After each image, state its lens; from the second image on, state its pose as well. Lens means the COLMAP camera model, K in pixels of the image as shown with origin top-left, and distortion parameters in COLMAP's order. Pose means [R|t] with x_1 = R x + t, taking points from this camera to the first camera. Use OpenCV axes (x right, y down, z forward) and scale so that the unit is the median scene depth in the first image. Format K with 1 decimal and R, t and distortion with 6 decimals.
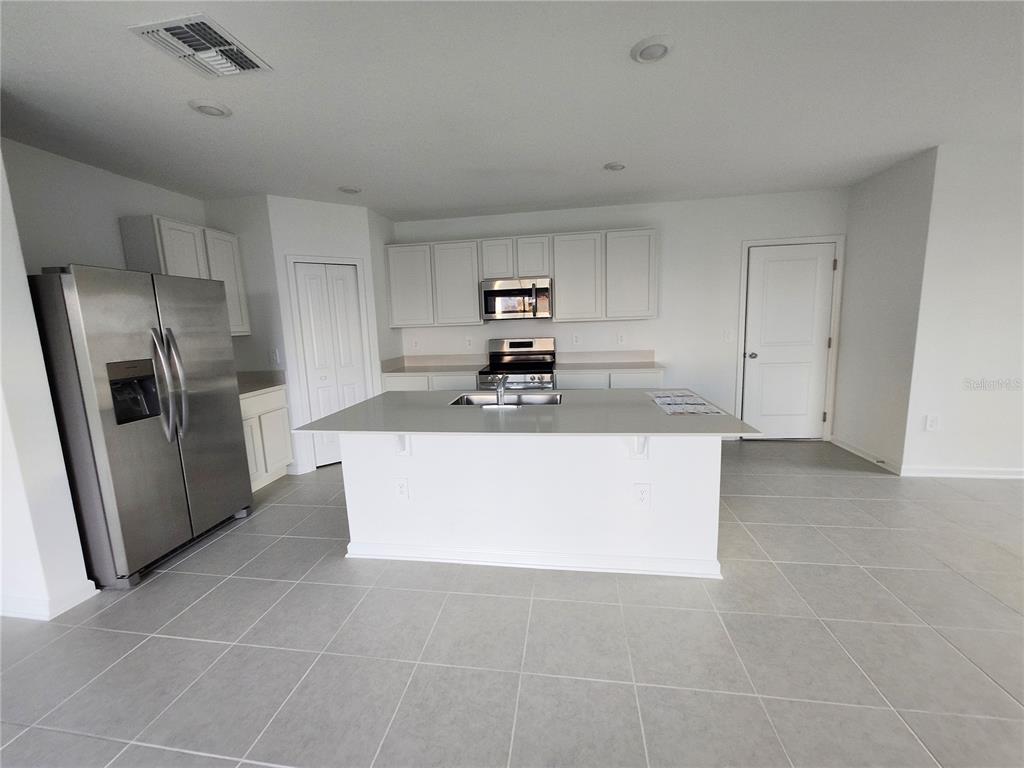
lens RADIAL K [[402.0, 0, 510.2], [0, 402.0, 378.2], [0, 0, 1]] dist [-0.001478, -0.000720]
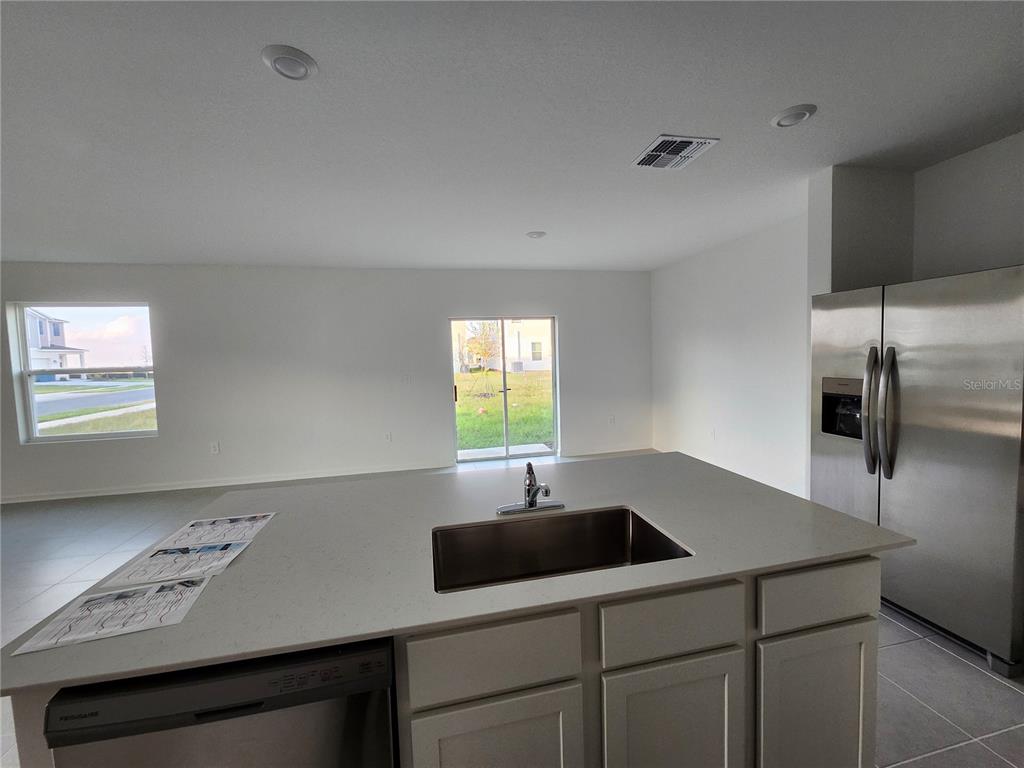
lens RADIAL K [[402.0, 0, 510.2], [0, 402.0, 378.2], [0, 0, 1]] dist [-0.001478, -0.000720]
pose [[-0.933060, 0.087665, -0.348876, 0.213852], [0.015466, 0.978730, 0.204568, -0.265493], [0.359389, 0.185479, -0.914569, 1.619584]]
